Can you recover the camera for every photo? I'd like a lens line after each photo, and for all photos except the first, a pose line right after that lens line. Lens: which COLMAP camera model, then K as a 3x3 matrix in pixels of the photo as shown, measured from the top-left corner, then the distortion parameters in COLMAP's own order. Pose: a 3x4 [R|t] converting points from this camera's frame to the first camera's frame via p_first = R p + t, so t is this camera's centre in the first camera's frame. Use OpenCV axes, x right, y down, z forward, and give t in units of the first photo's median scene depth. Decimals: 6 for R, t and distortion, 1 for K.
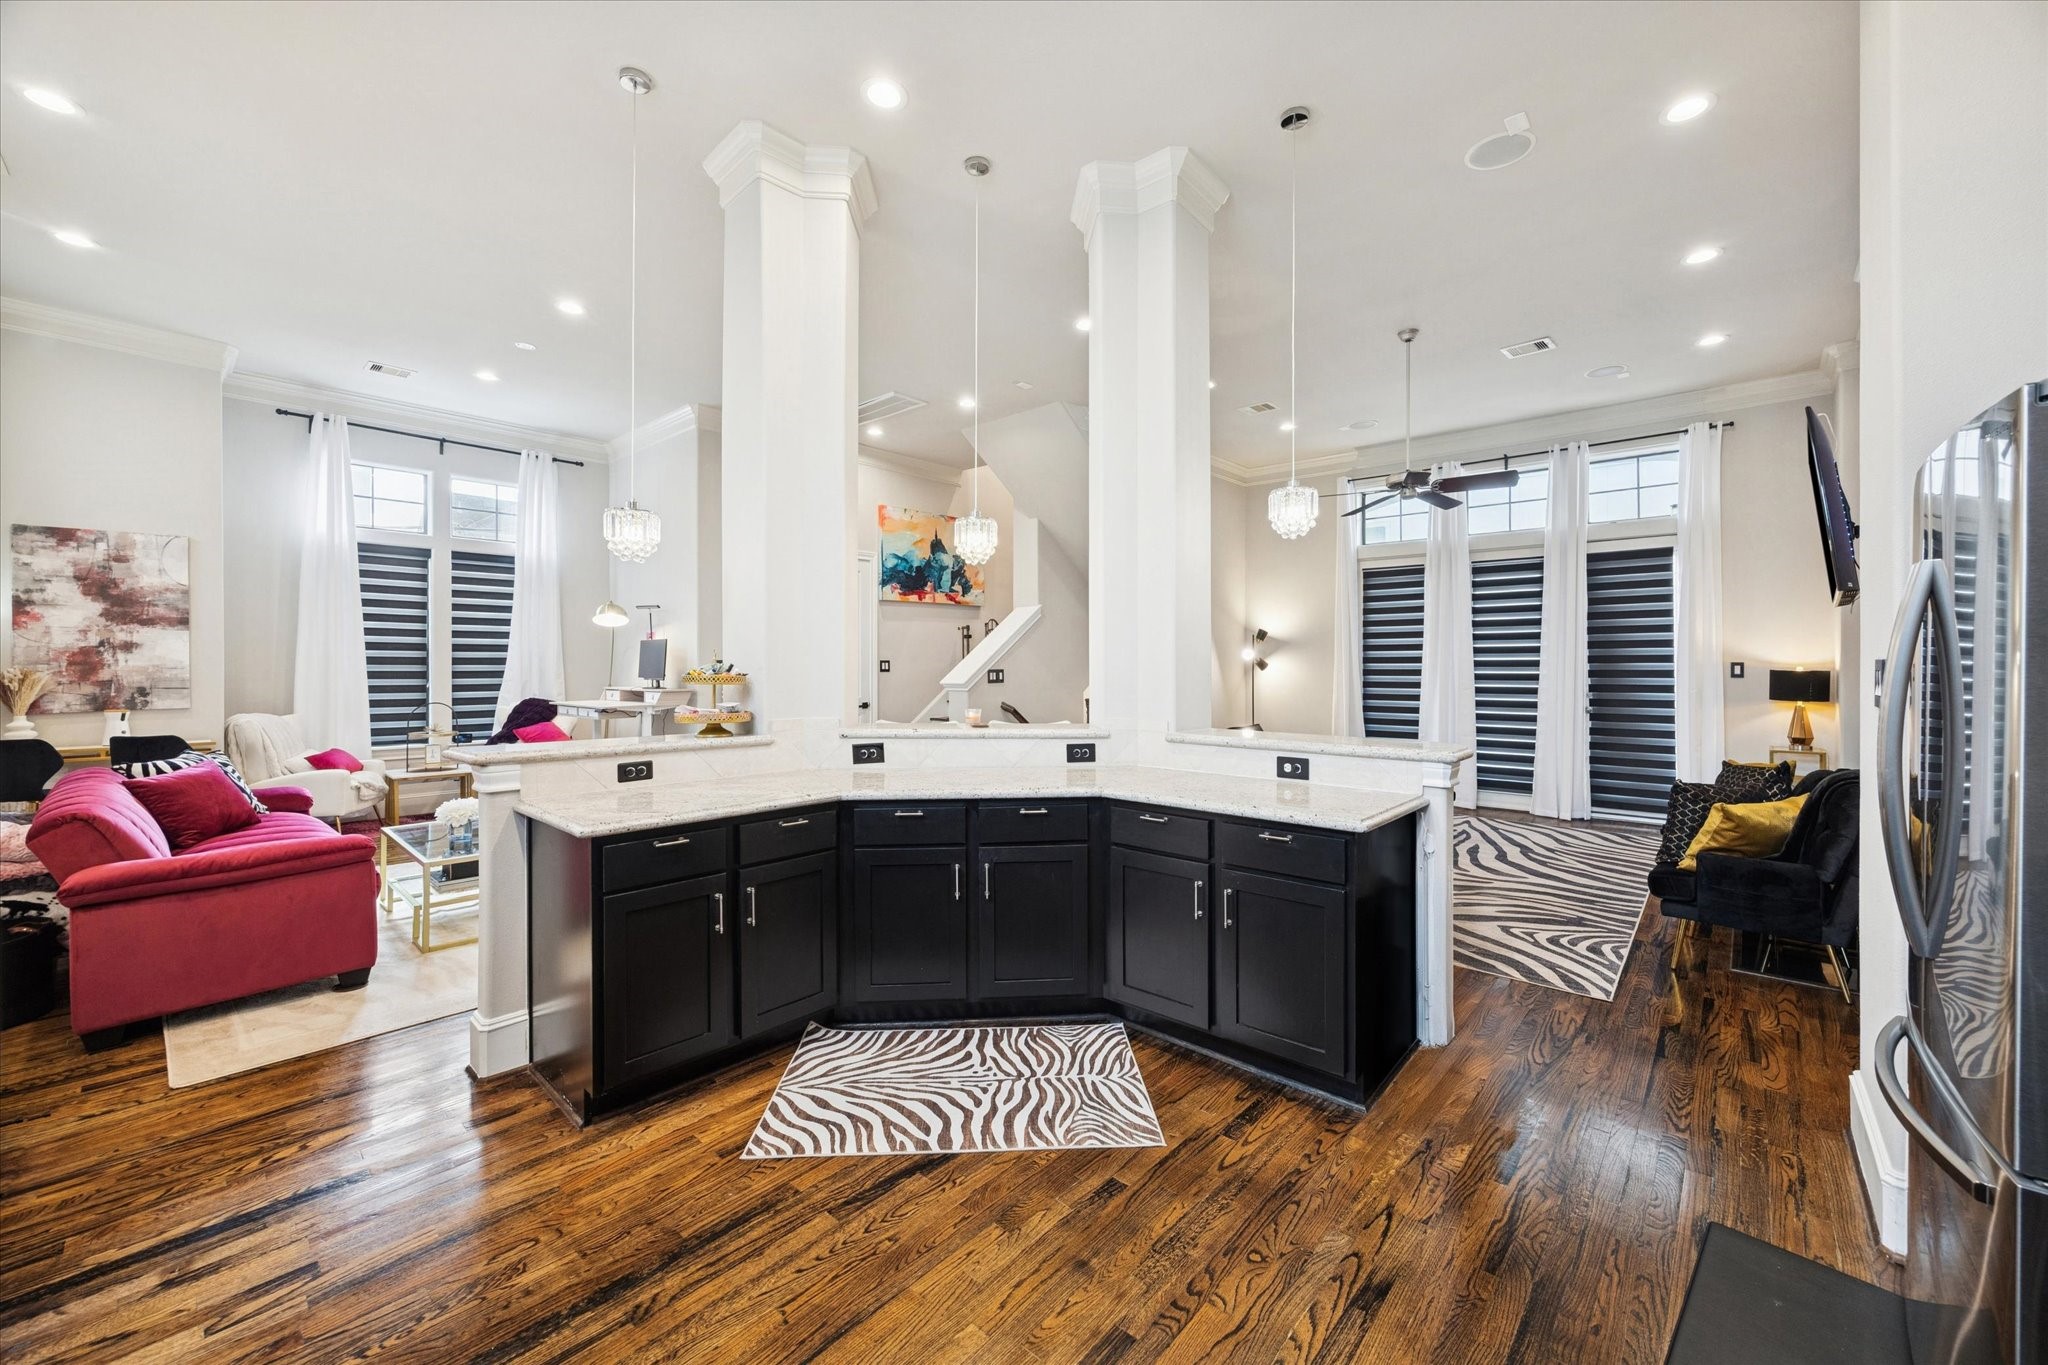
lens RADIAL K [[816.1, 0, 1018.9], [0, 816.1, 673.8], [0, 0, 1]] dist [-0.008144, 0.001067]
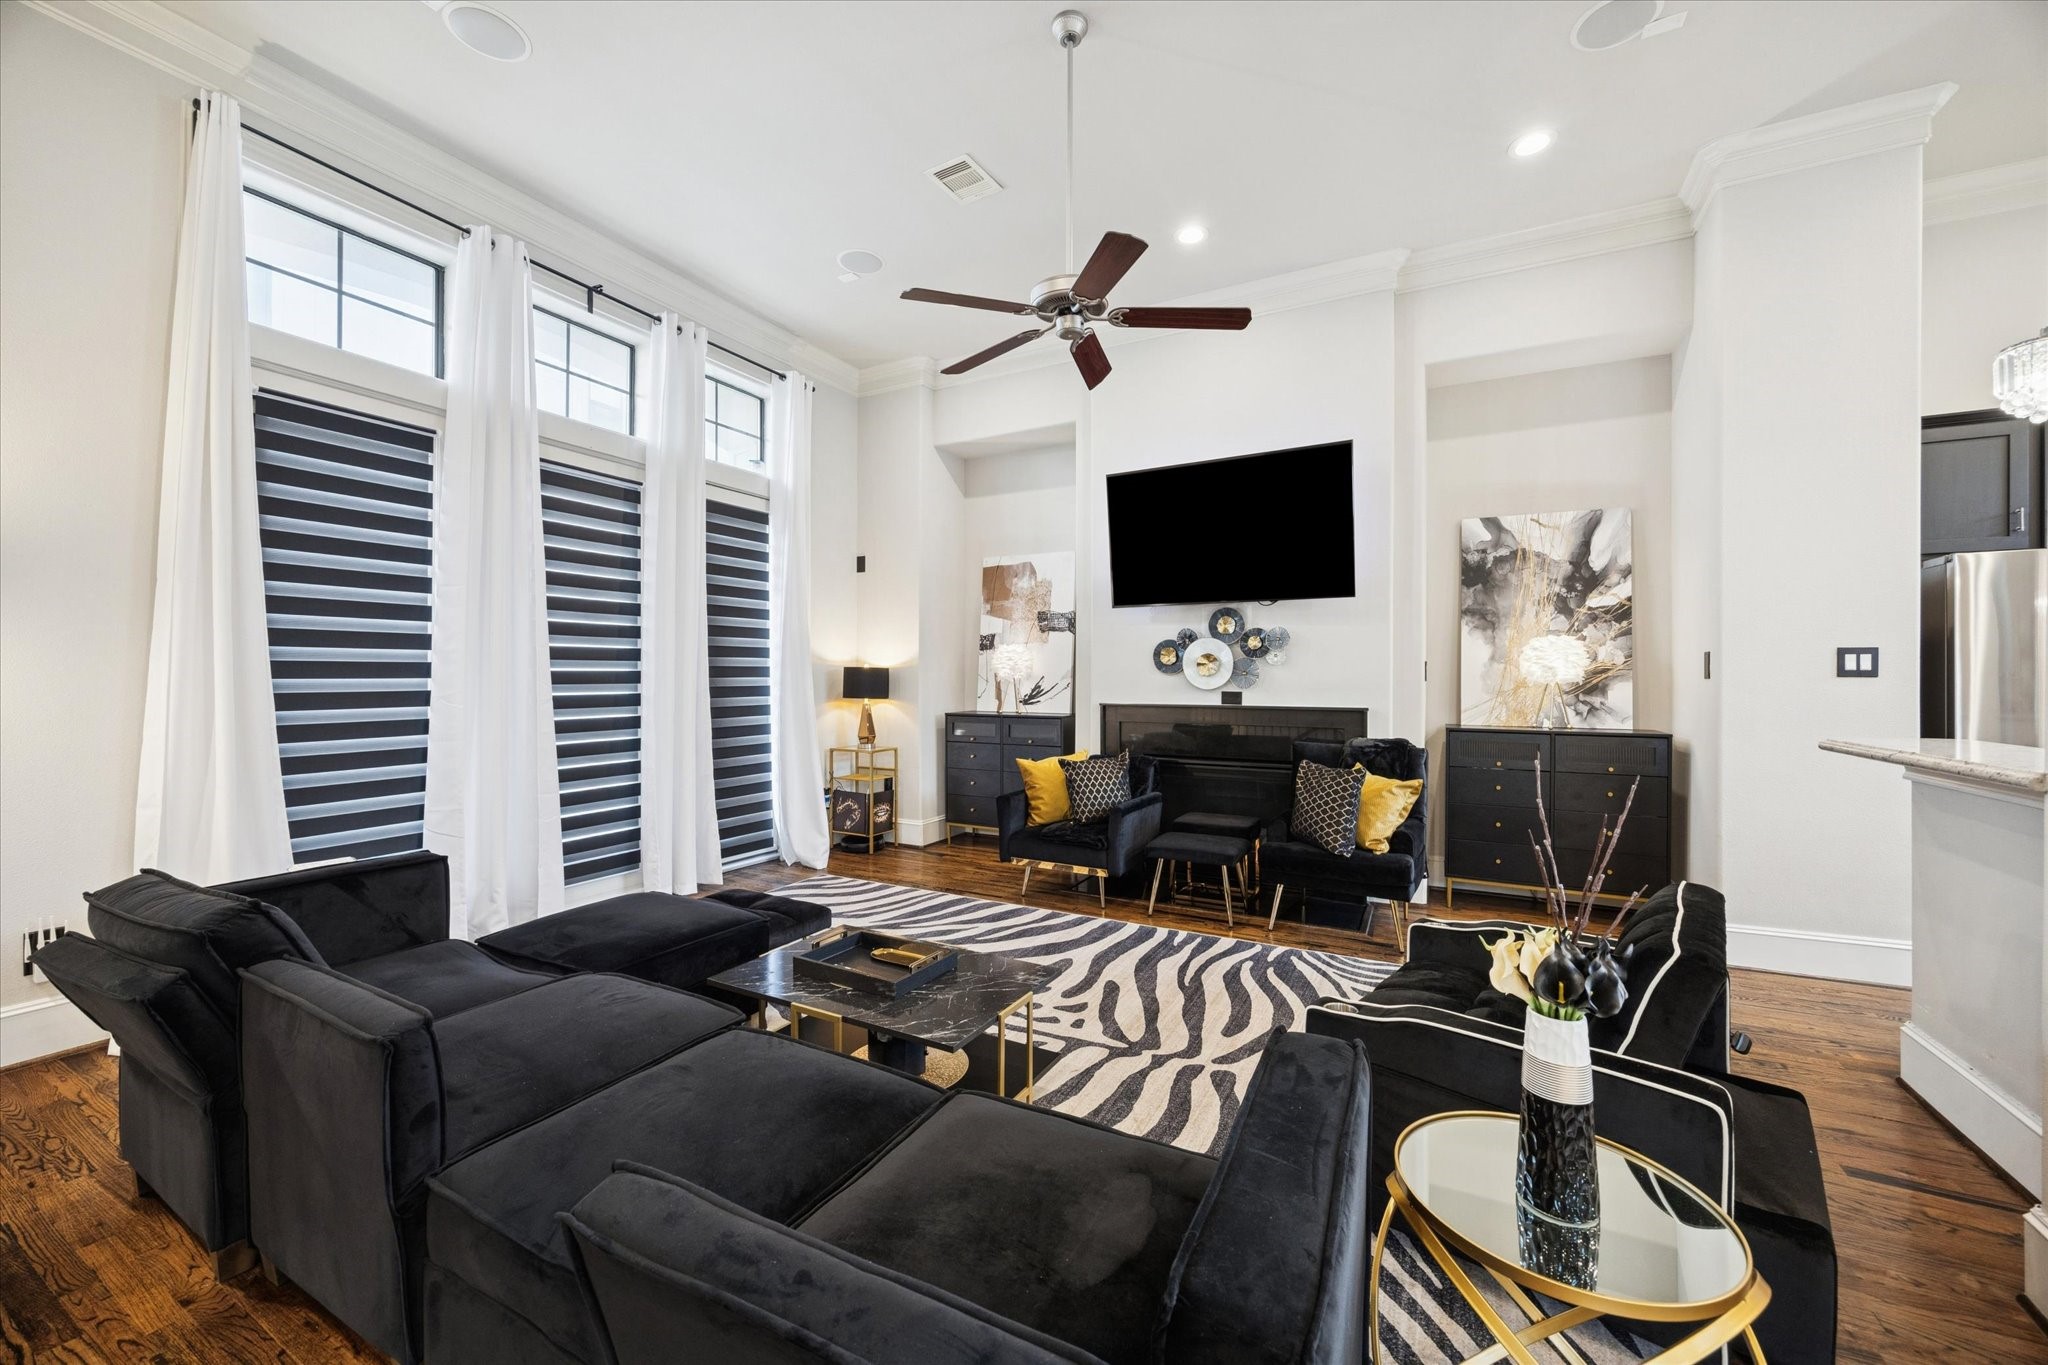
lens RADIAL K [[777.9, 0, 1022.0], [0, 777.9, 680.1], [0, 0, 1]] dist [-0.008137, 0.000022]
pose [[-0.256589, -0.003712, 0.966514, -0.005744], [0.007257, 0.999957, 0.005767, 0.005101], [-0.966493, 0.008493, -0.256551, 0.727949]]
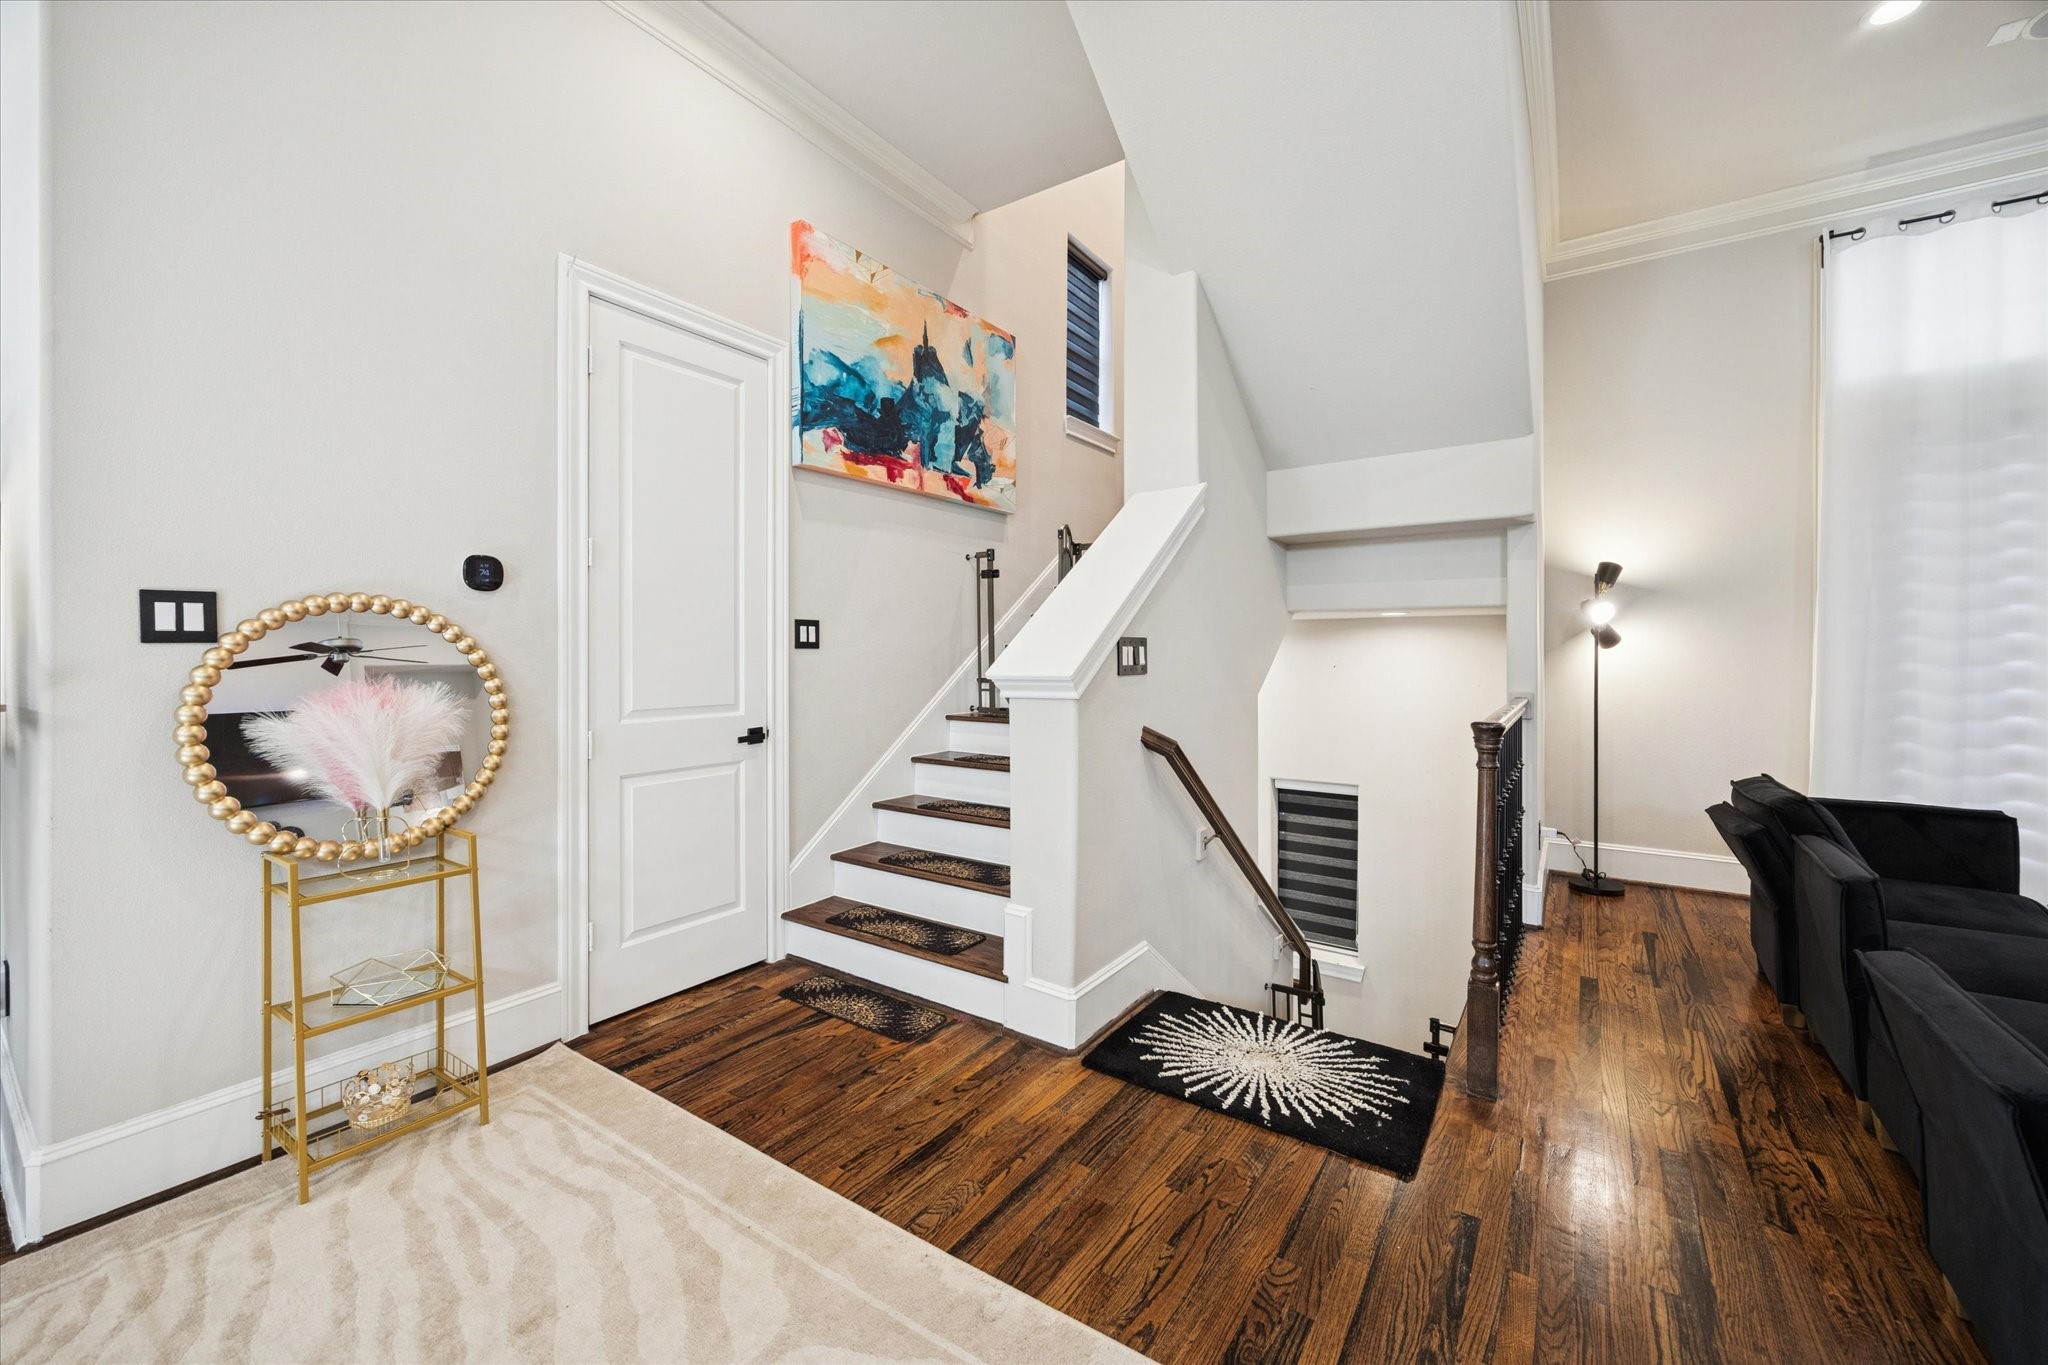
lens RADIAL K [[816.1, 0, 1034.3], [0, 816.1, 663.6], [0, 0, 1]] dist [-0.008144, 0.001067]
pose [[0.988960, -0.001757, 0.148169, -0.115050], [0.003092, 0.999957, -0.008777, 0.008696], [-0.148147, 0.009138, 0.988923, 0.598280]]
